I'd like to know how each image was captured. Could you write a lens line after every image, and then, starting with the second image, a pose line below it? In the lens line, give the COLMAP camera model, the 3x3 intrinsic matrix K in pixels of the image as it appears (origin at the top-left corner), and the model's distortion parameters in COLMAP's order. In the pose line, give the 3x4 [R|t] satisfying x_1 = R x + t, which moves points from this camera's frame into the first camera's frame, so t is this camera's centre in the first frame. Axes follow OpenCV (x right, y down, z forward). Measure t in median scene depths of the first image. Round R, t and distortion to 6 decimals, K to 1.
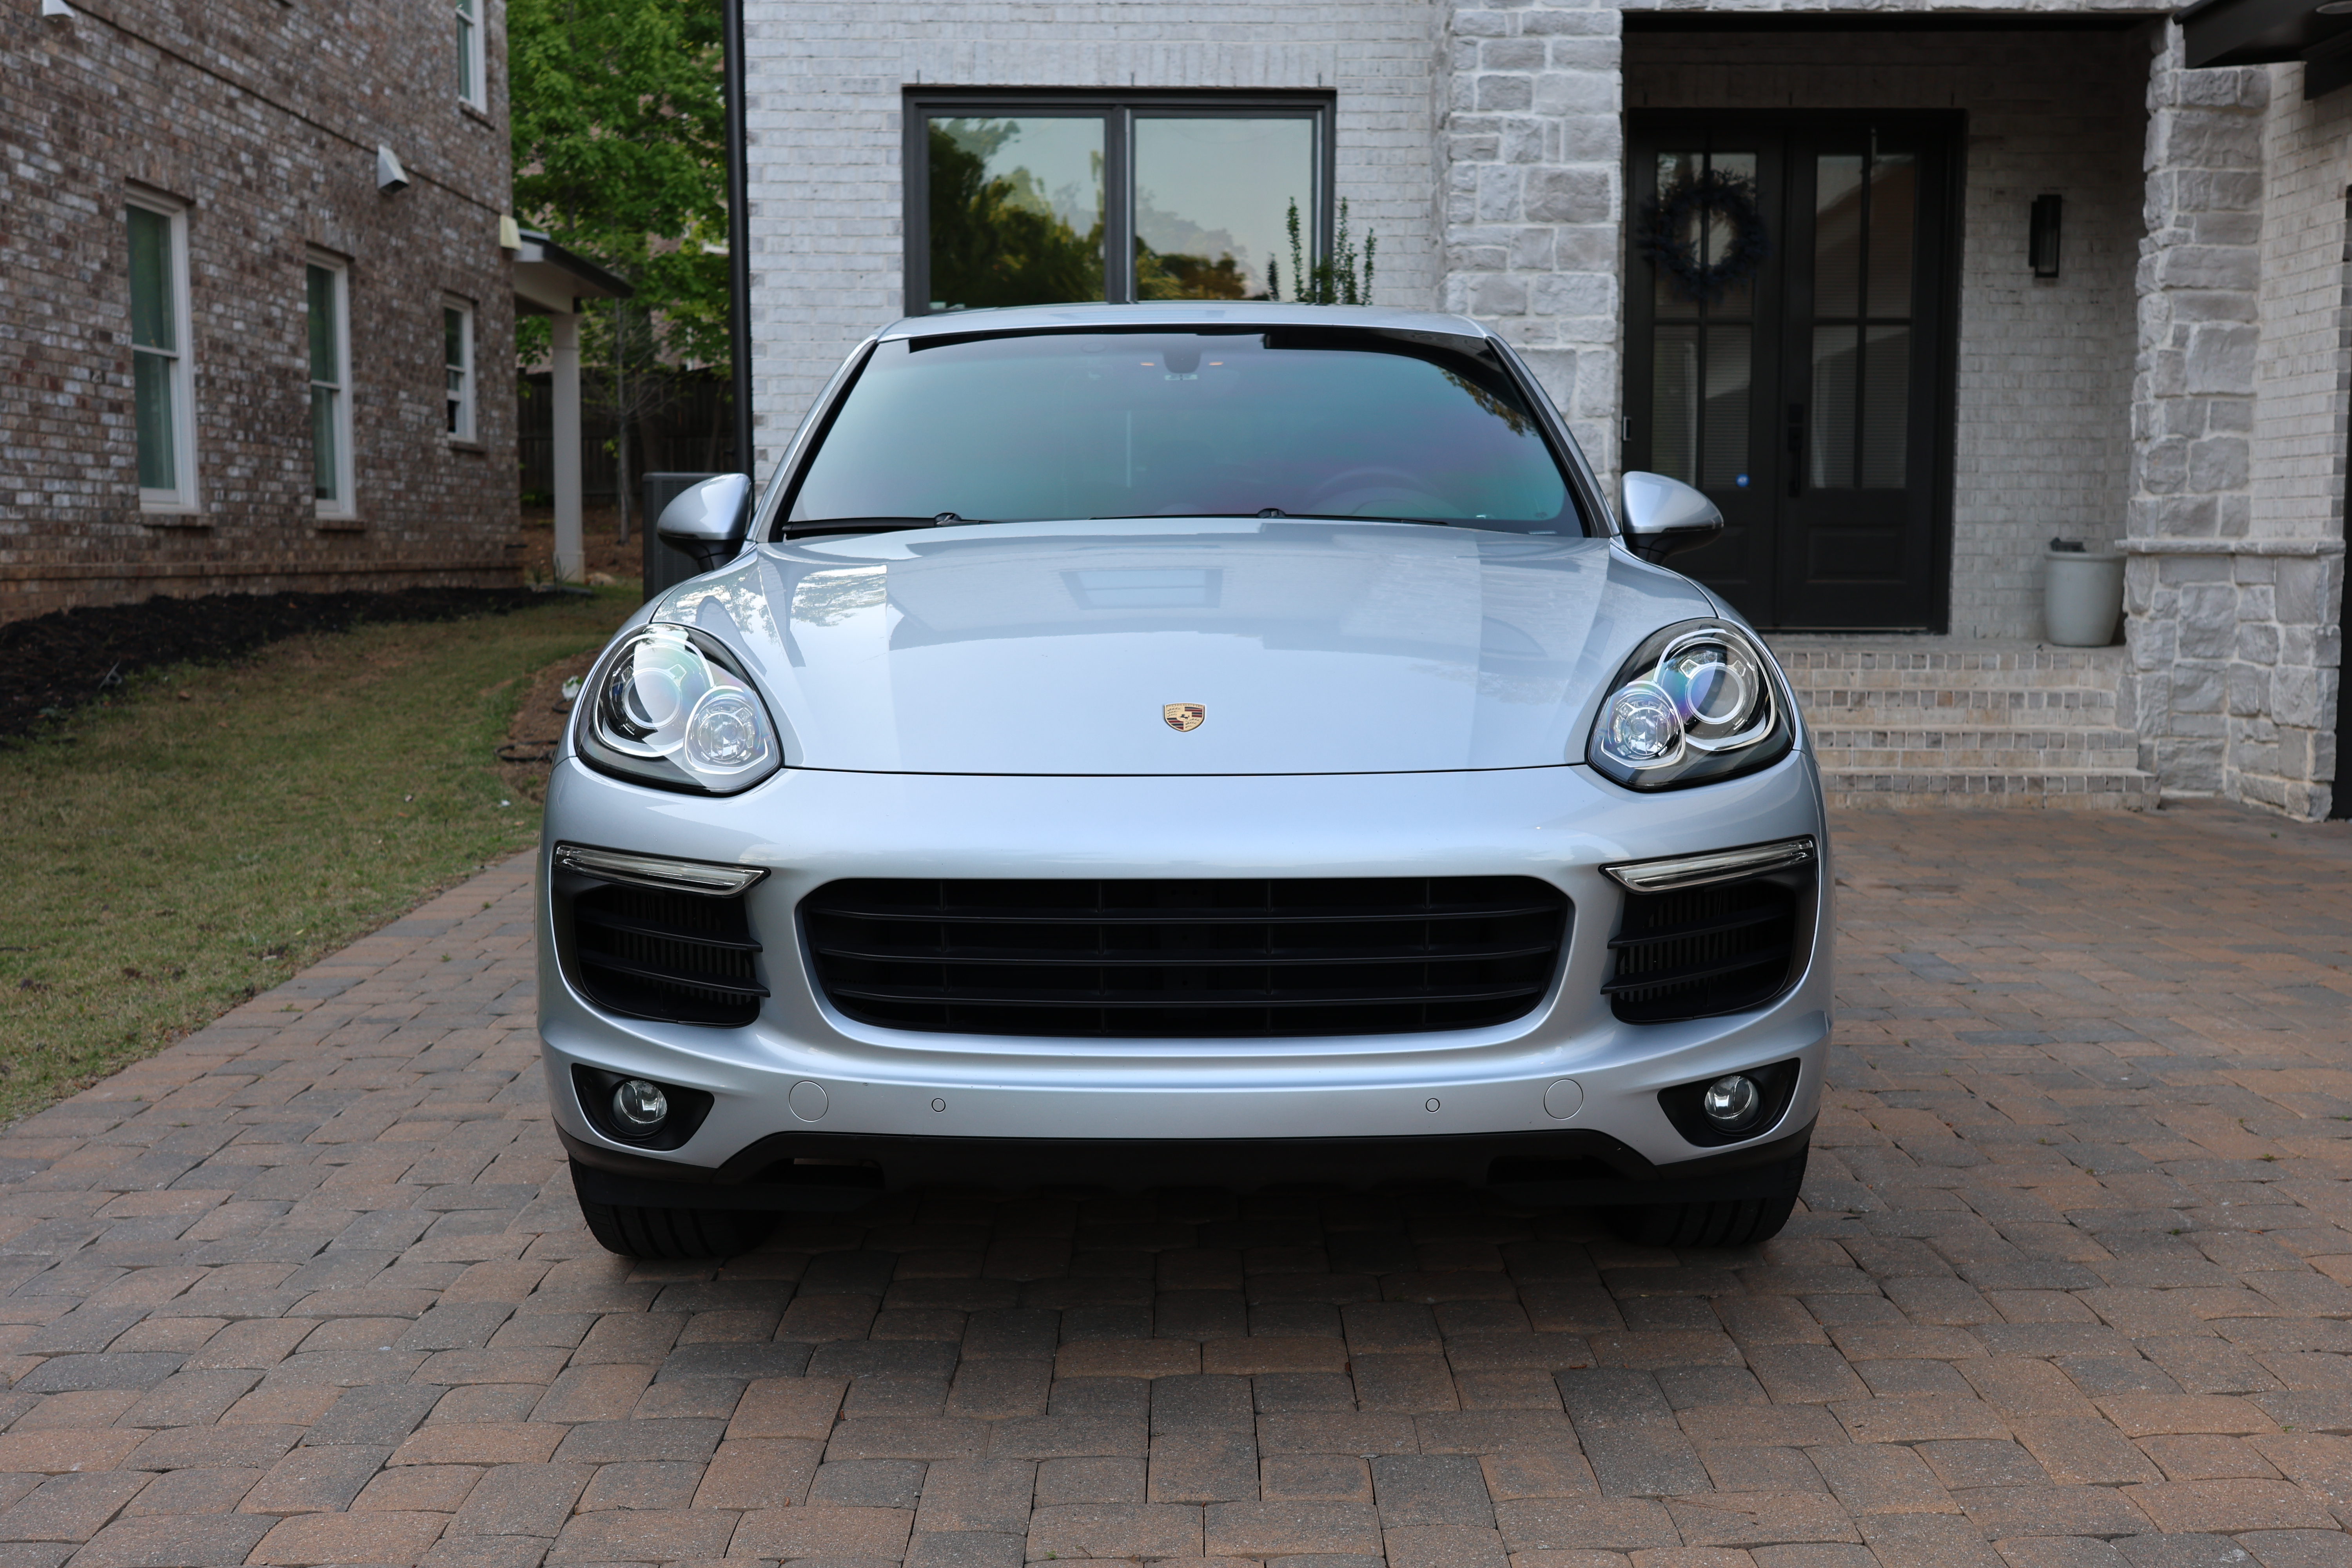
lens RADIAL K [[2336.1, 0, 1173.7], [0, 2336.1, 788.7], [0, 0, 1]] dist [0.003186, 0.000000]
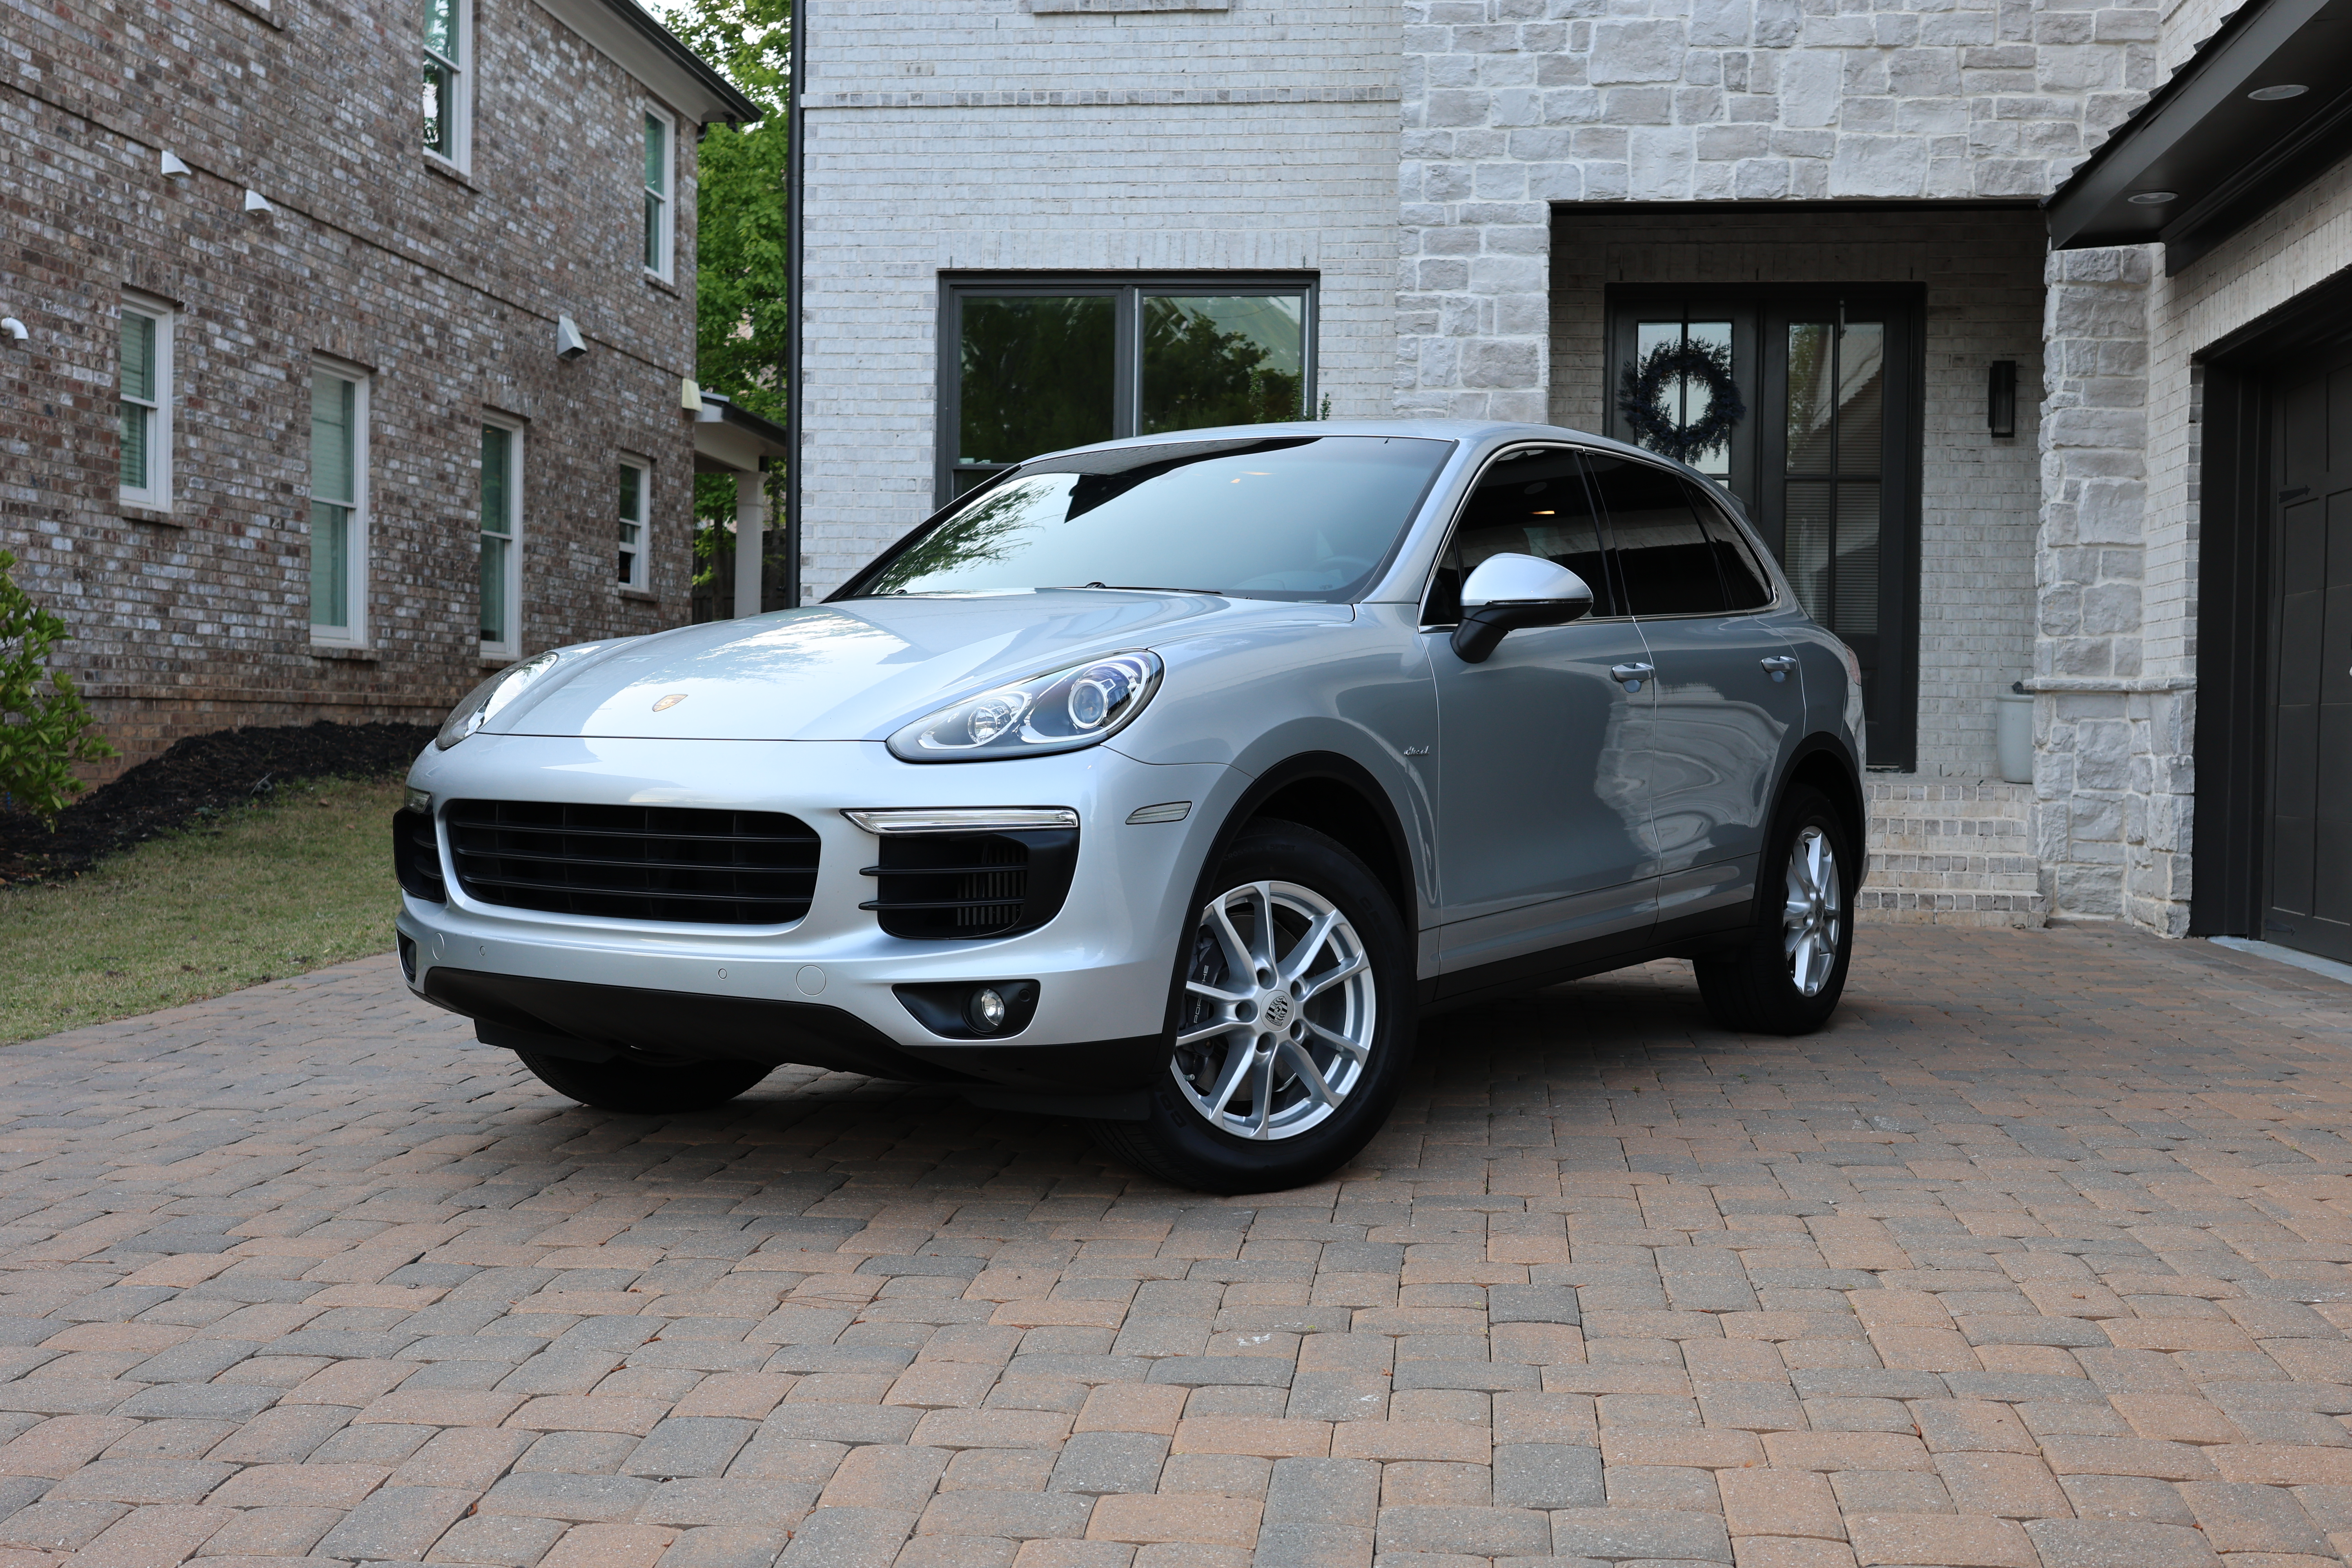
lens RADIAL K [[2587.1, 0, 1174.5], [0, 2587.1, 786.1], [0, 0, 1]] dist [0.003653, 0.000000]
pose [[0.991598, 0.018105, -0.128086, 0.163858], [-0.028537, 0.996379, -0.080087, 0.046590], [0.126172, 0.083070, 0.988524, -0.208022]]
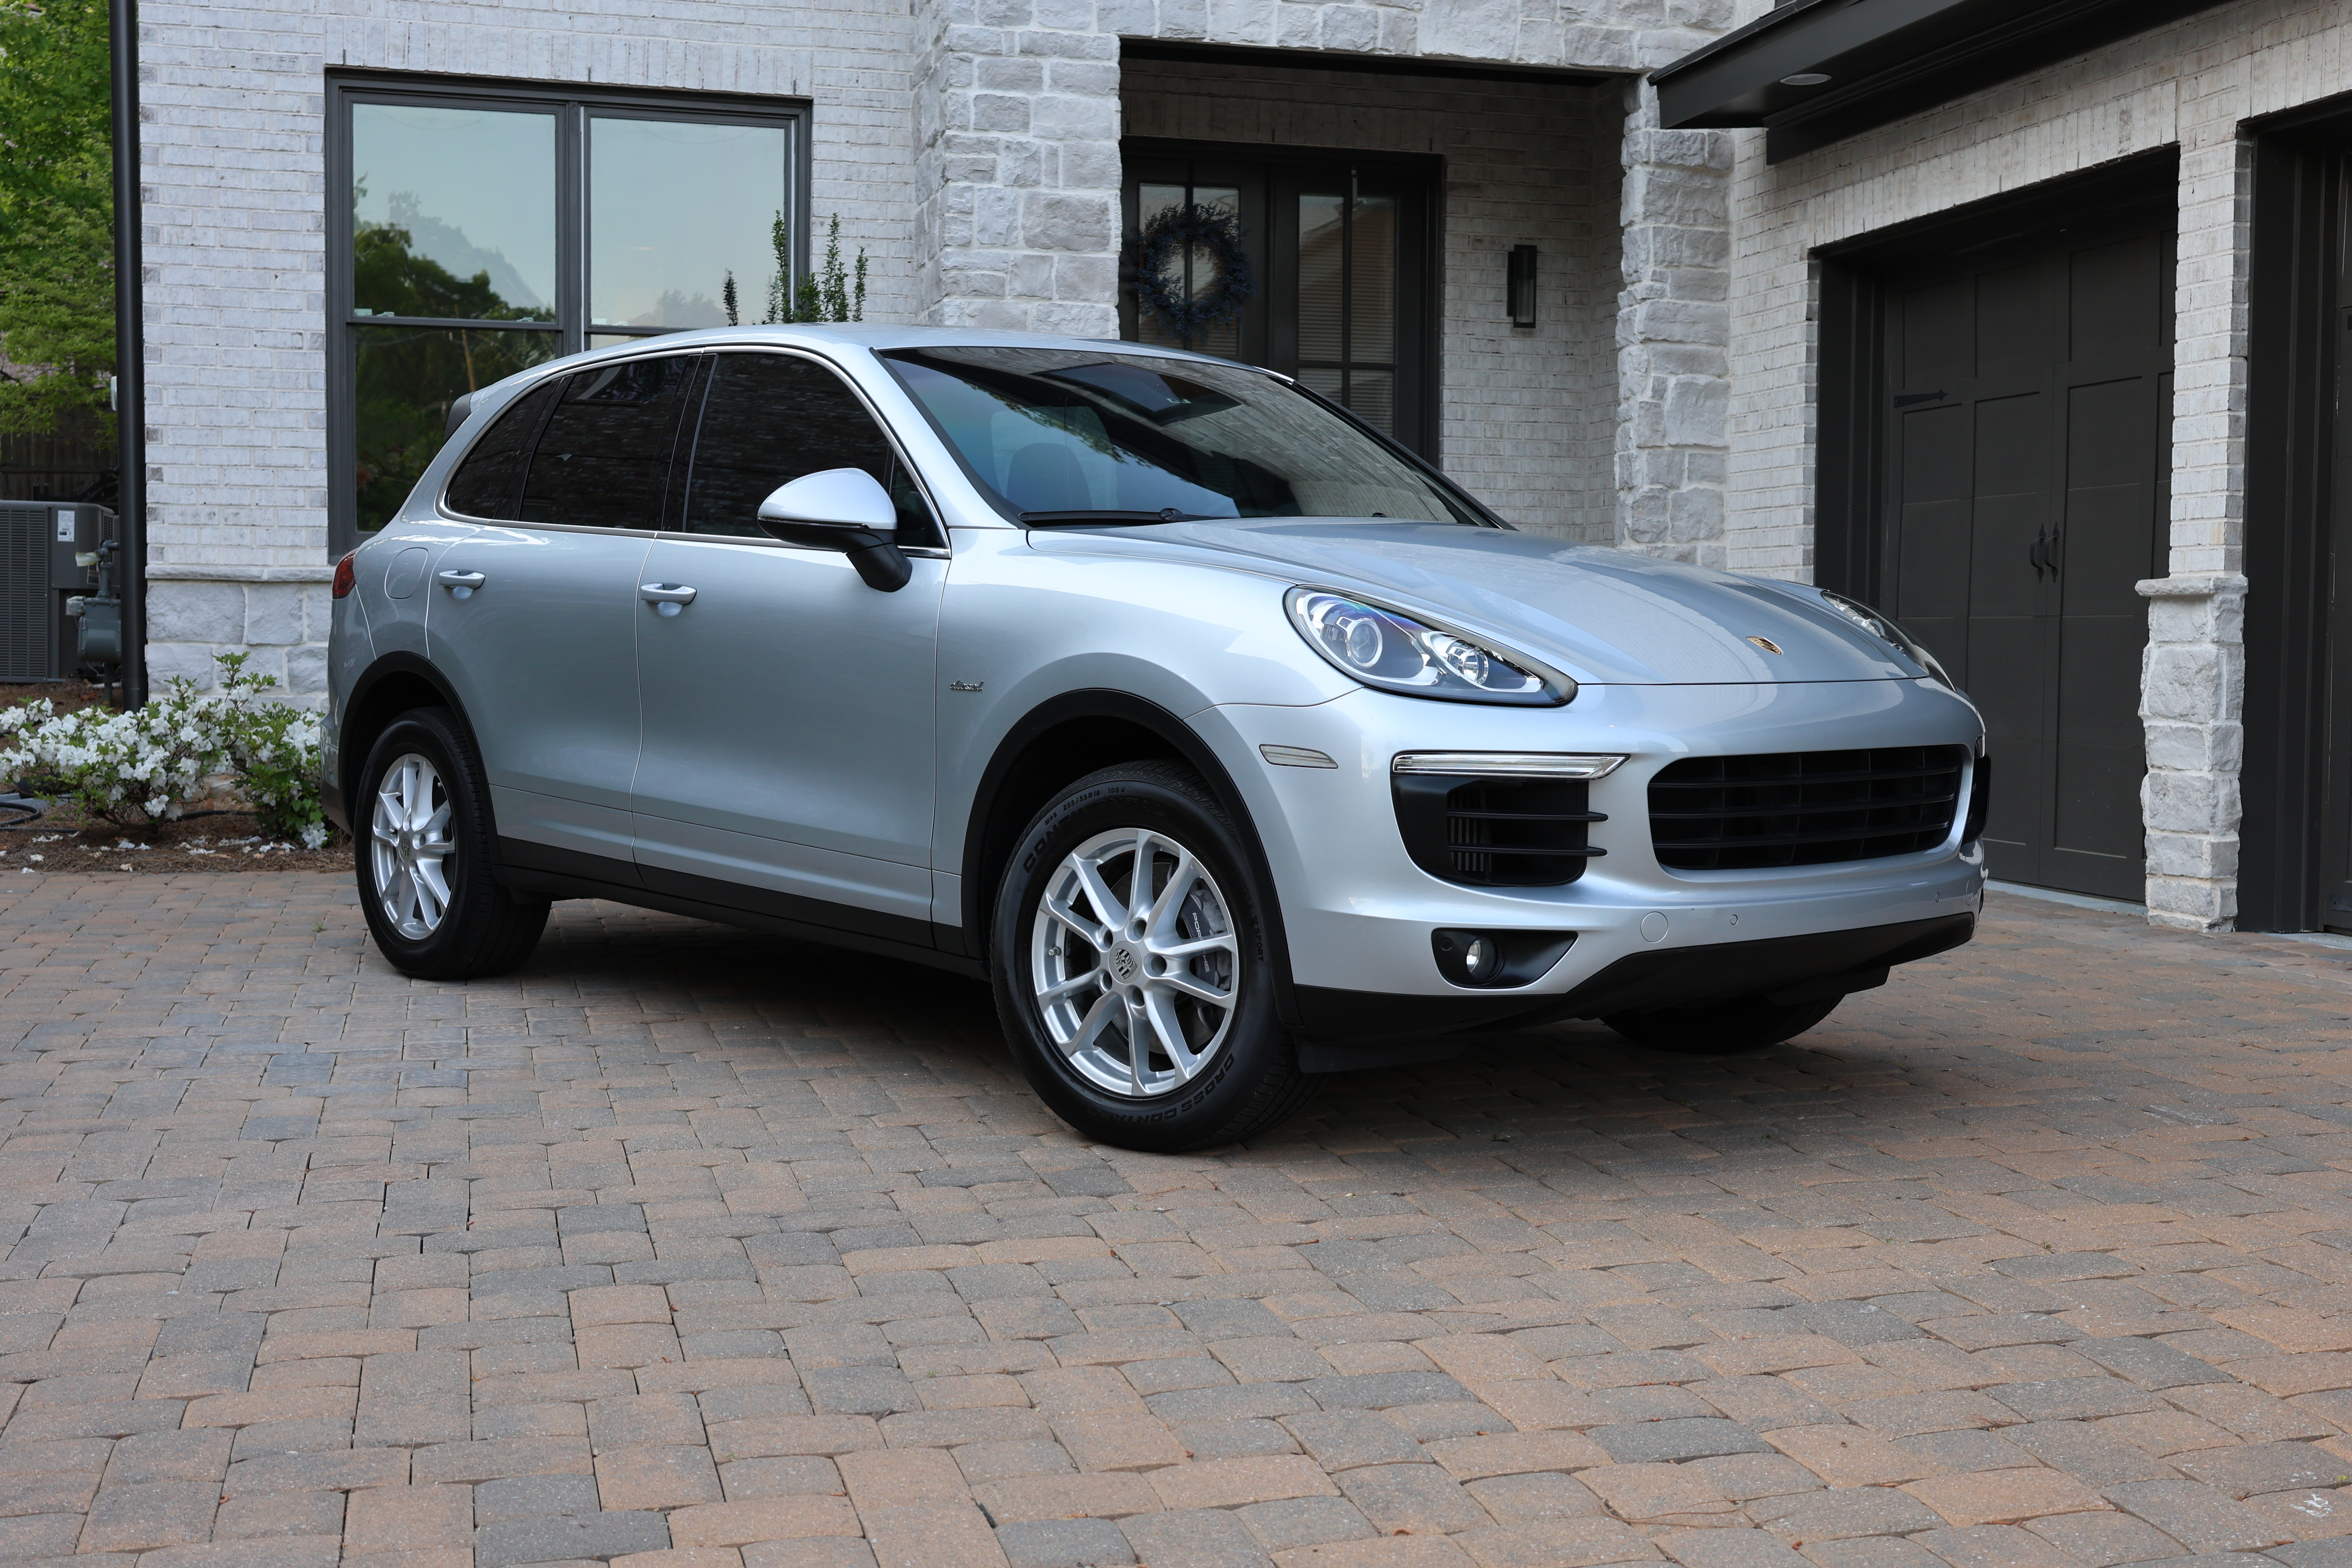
lens RADIAL K [[2780.1, 0, 1186.5], [0, 2780.1, 783.1], [0, 0, 1]] dist [0.006084, 0.000000]
pose [[0.965908, -0.005645, 0.258825, -0.075217], [0.018356, 0.998739, -0.046718, 0.028023], [-0.258235, 0.049876, 0.964794, -0.095487]]
